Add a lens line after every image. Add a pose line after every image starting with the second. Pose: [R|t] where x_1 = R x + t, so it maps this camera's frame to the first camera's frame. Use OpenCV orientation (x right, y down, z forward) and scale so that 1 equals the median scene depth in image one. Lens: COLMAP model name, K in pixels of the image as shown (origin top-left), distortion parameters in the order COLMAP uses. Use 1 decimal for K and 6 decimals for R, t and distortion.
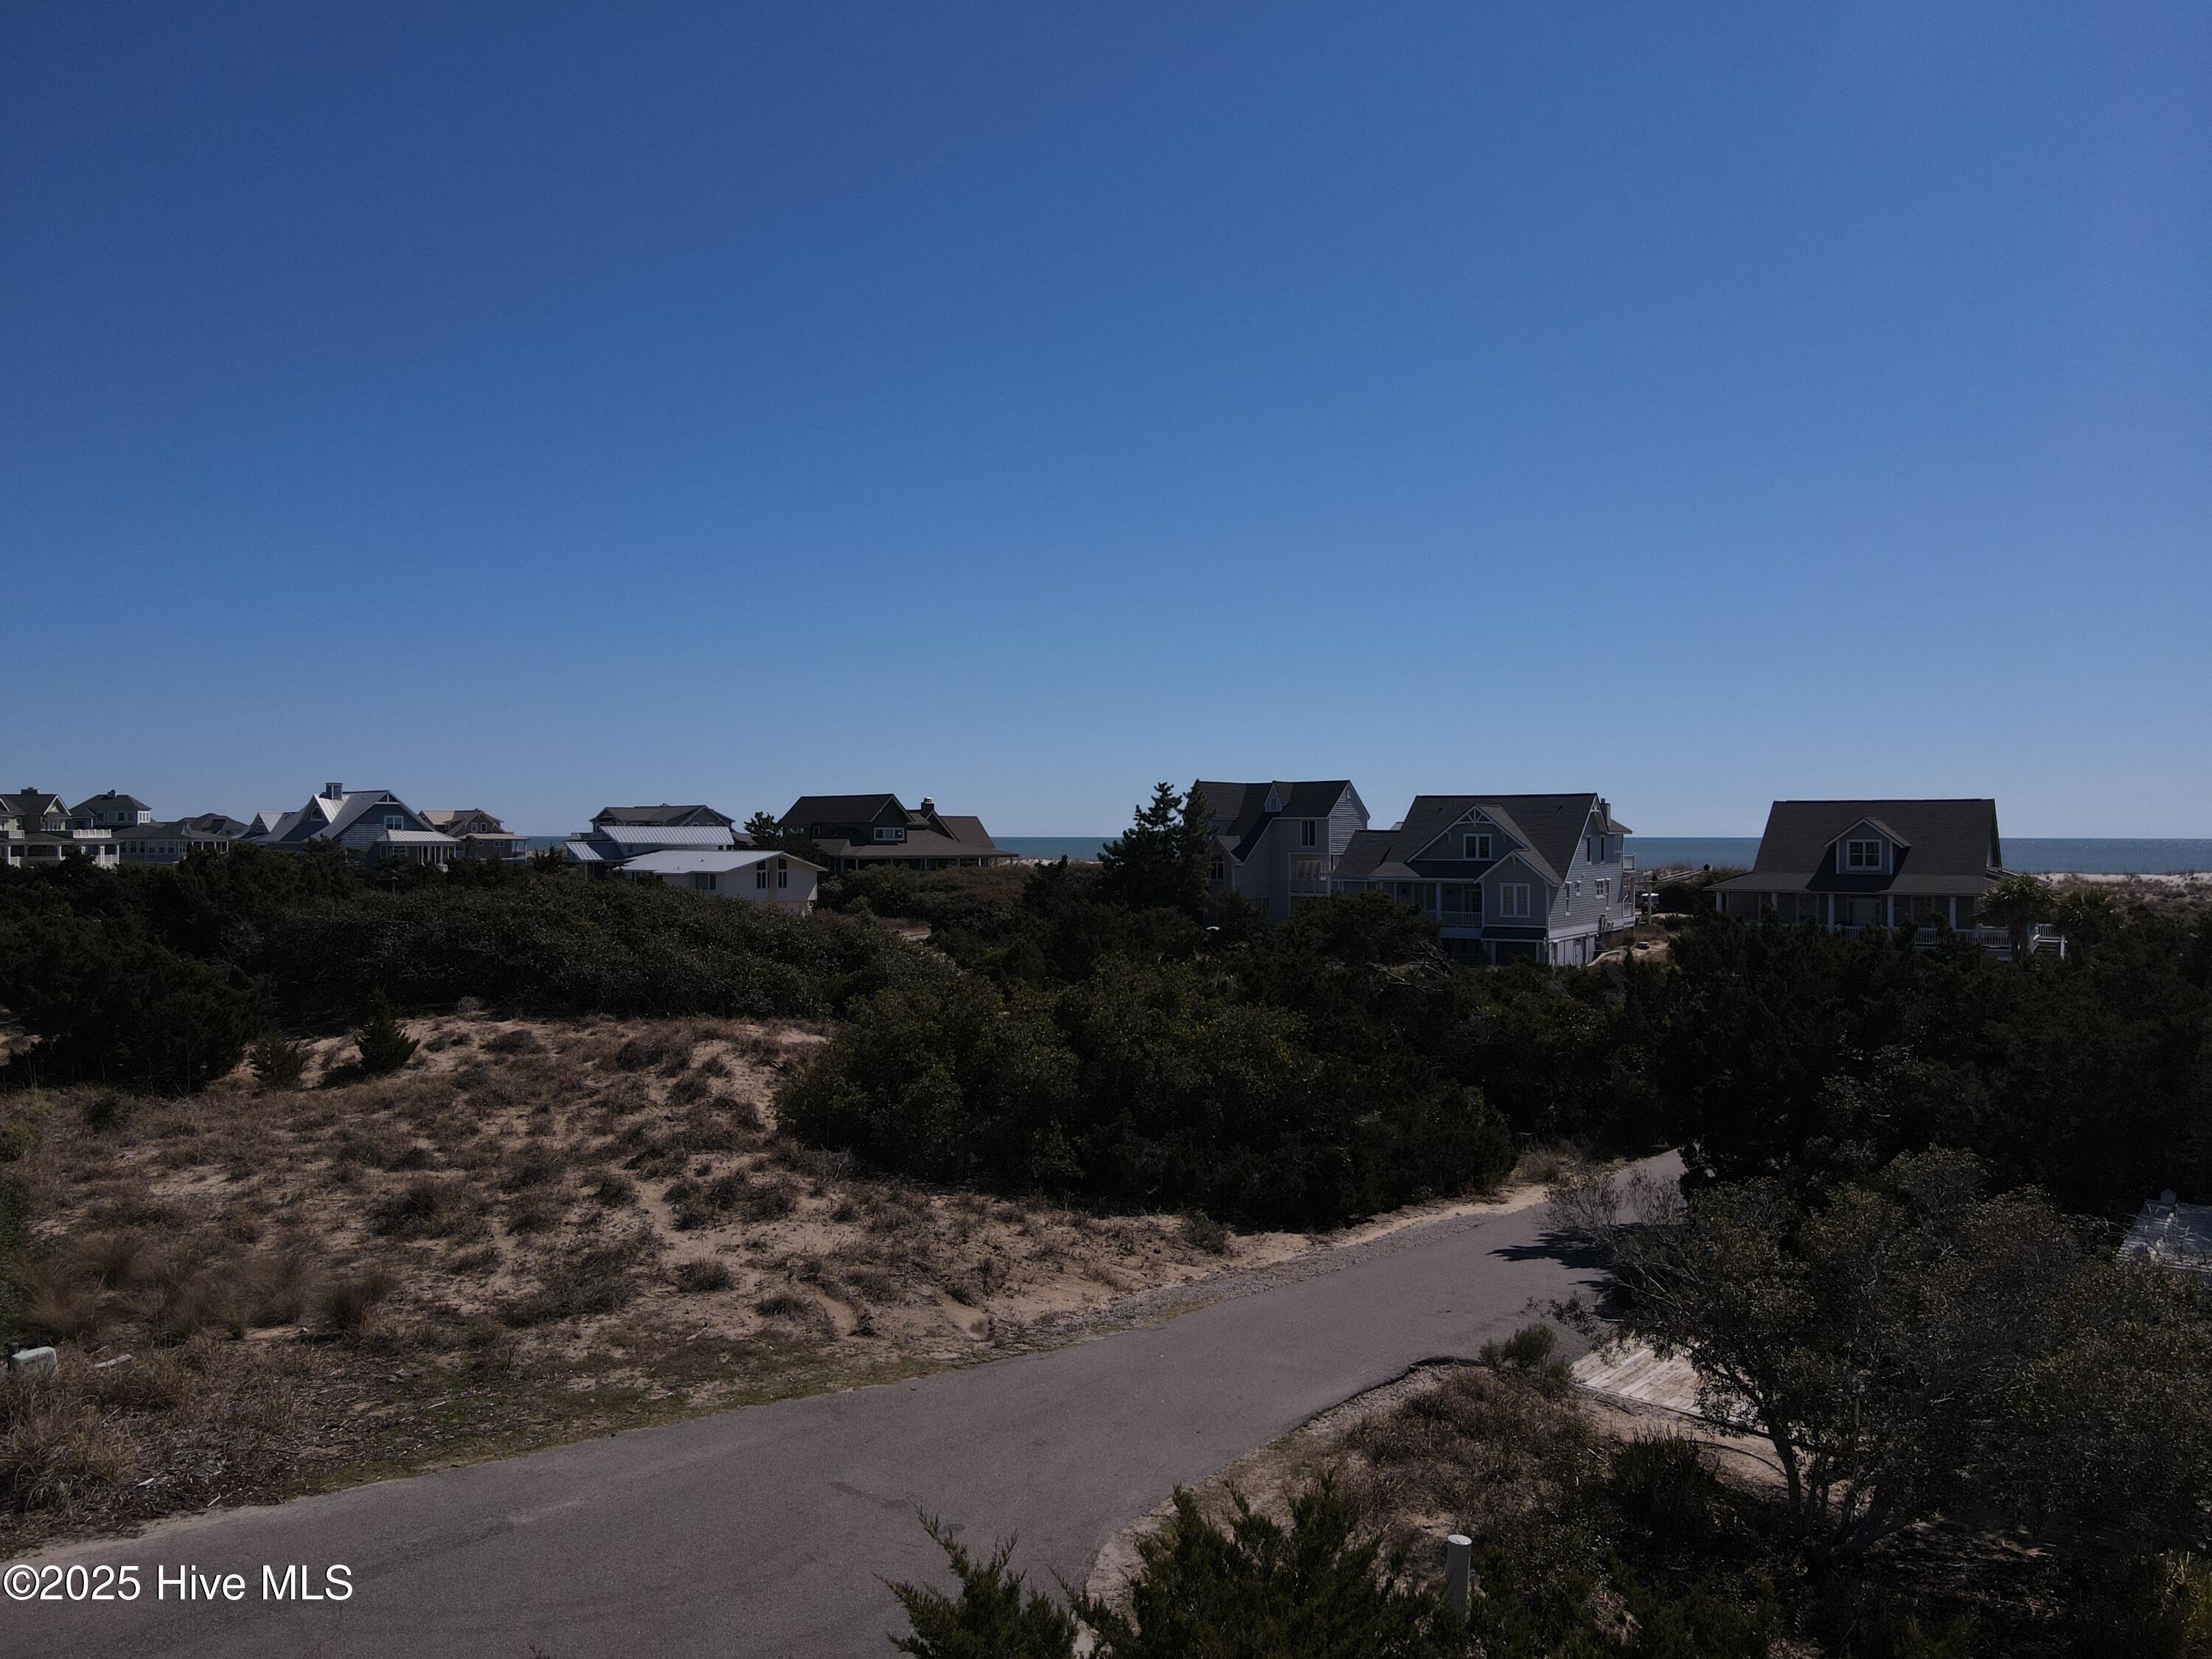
lens RADIAL K [[1597.3, 0, 1094.9], [0, 1597.3, 844.2], [0, 0, 1]] dist [-0.013941, 0.020749]
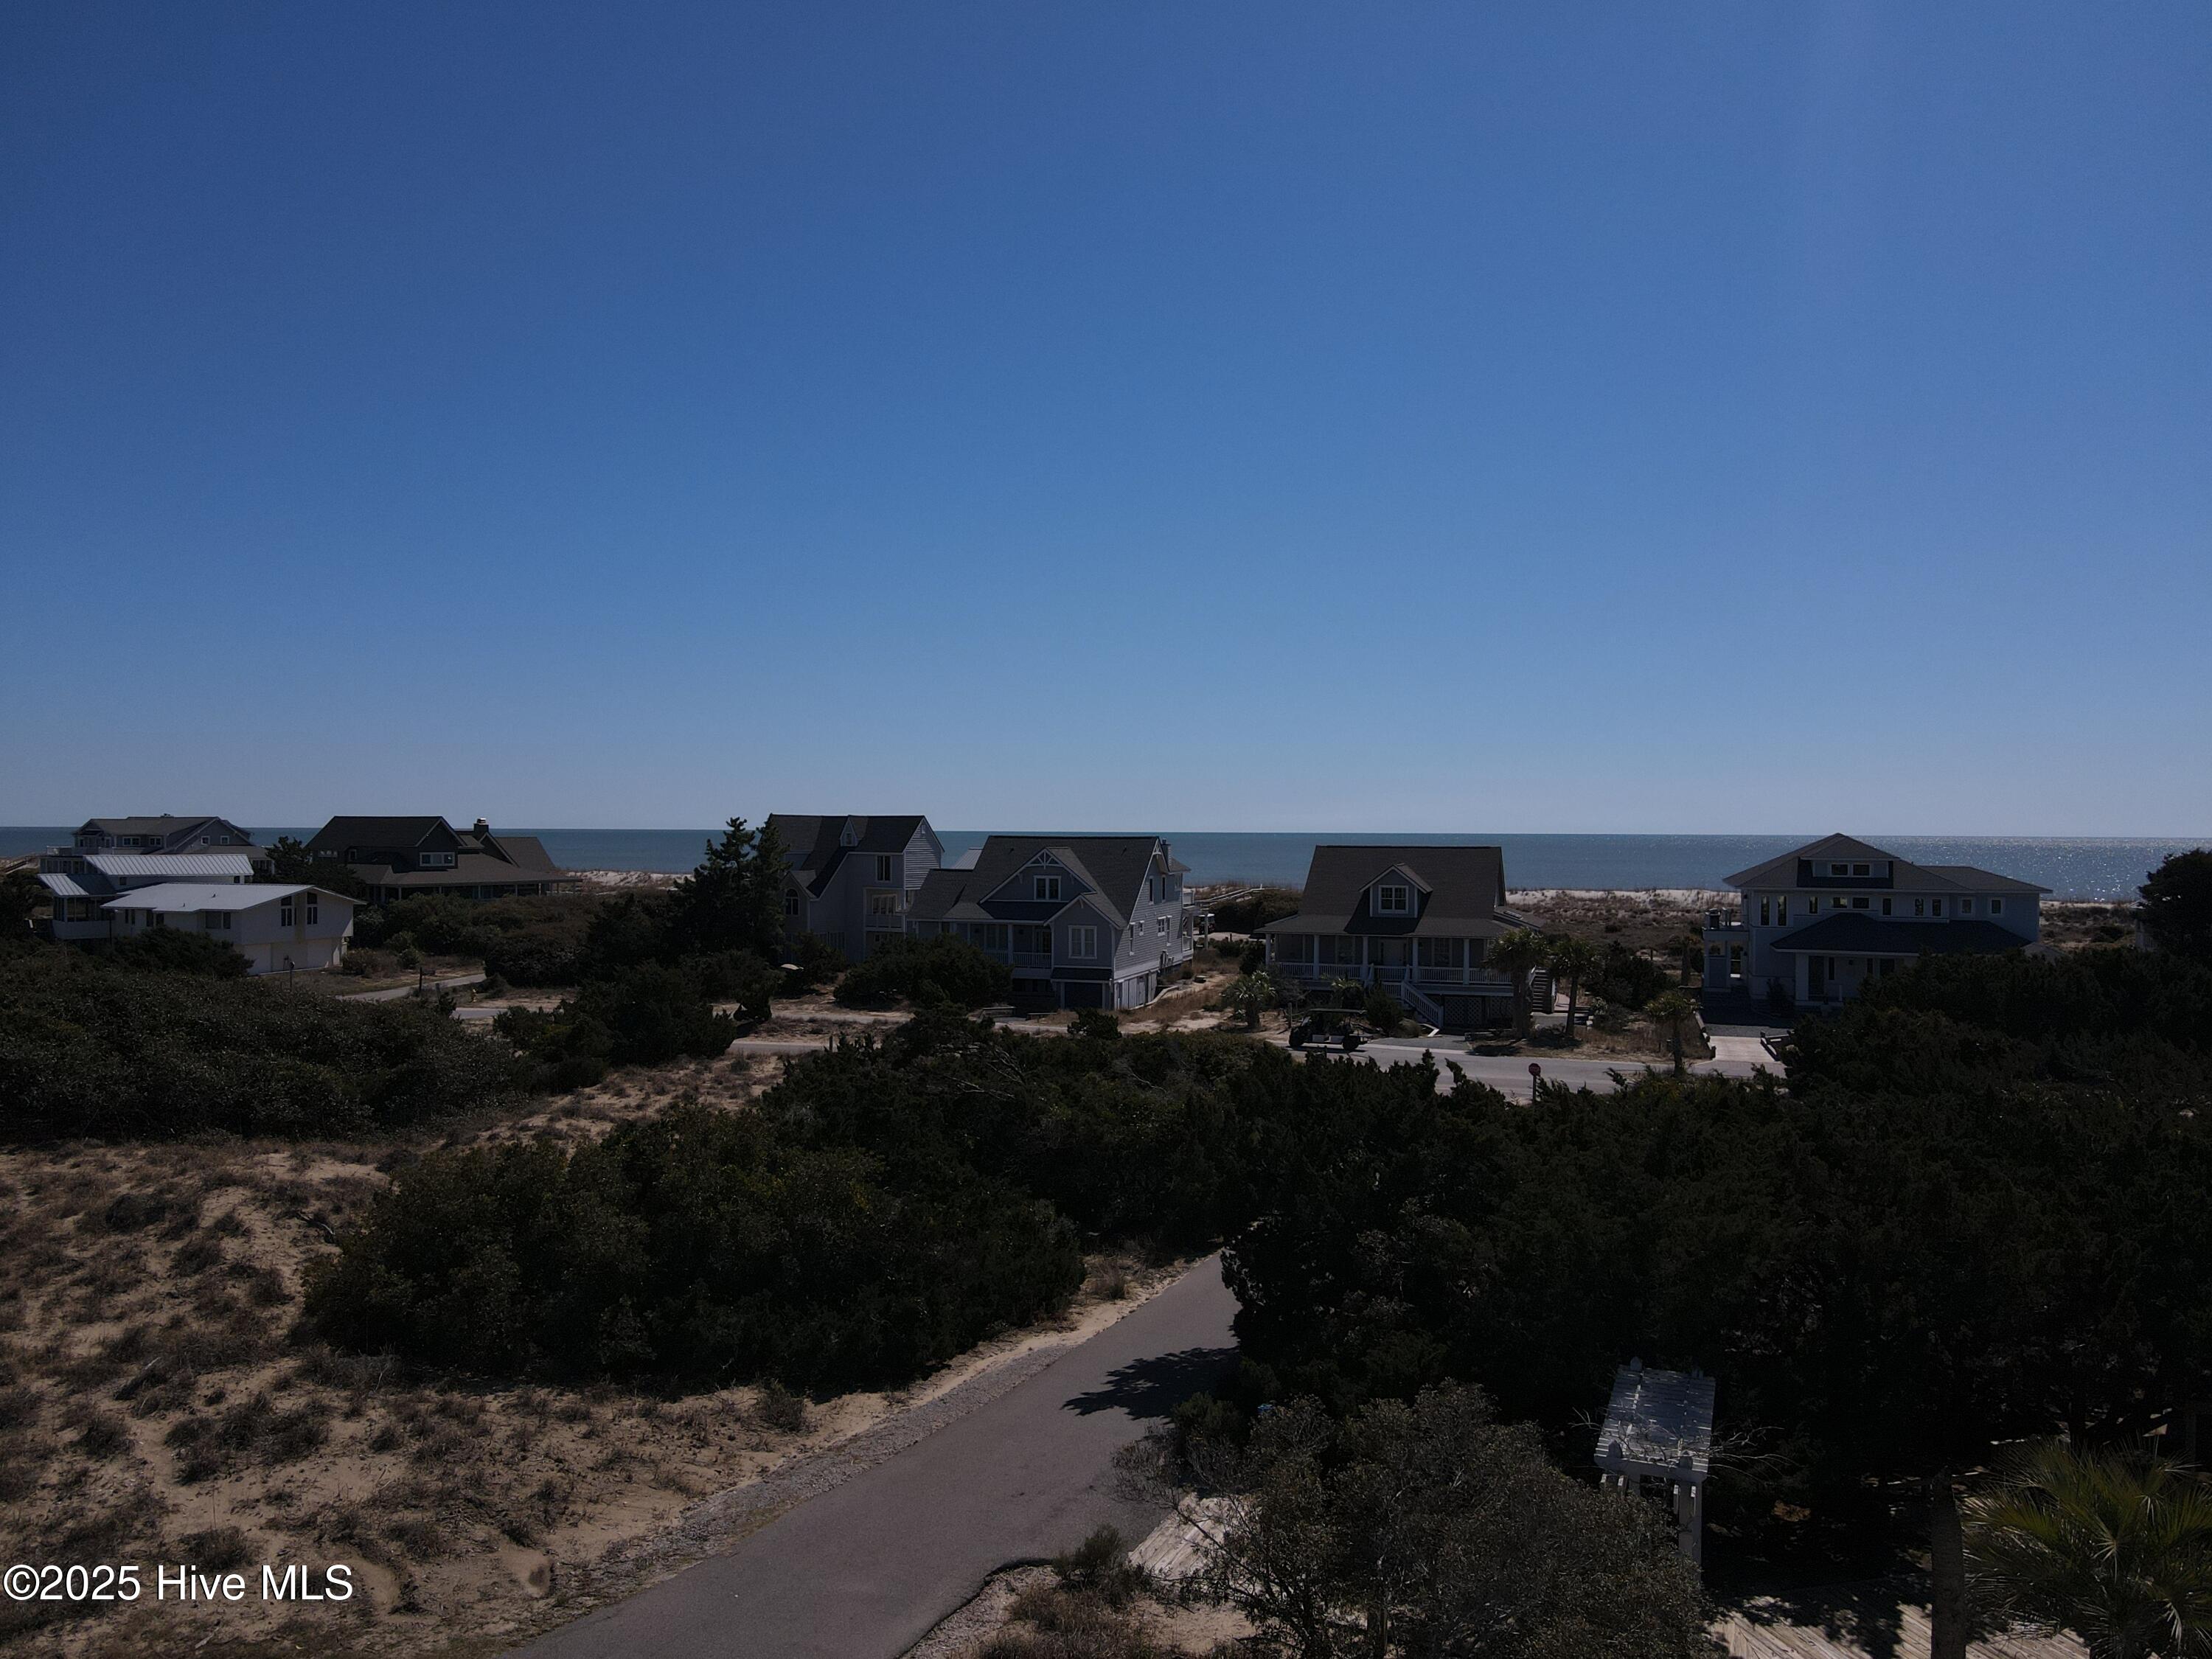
lens RADIAL K [[1591.6, 0, 1093.2], [0, 1591.6, 844.9], [0, 0, 1]] dist [-0.004556, 0.025373]
pose [[0.965416, 0.000753, 0.260713, -0.001311], [-0.001946, 0.999989, 0.004320, -0.103092], [-0.260706, -0.004678, 0.965407, -0.000787]]
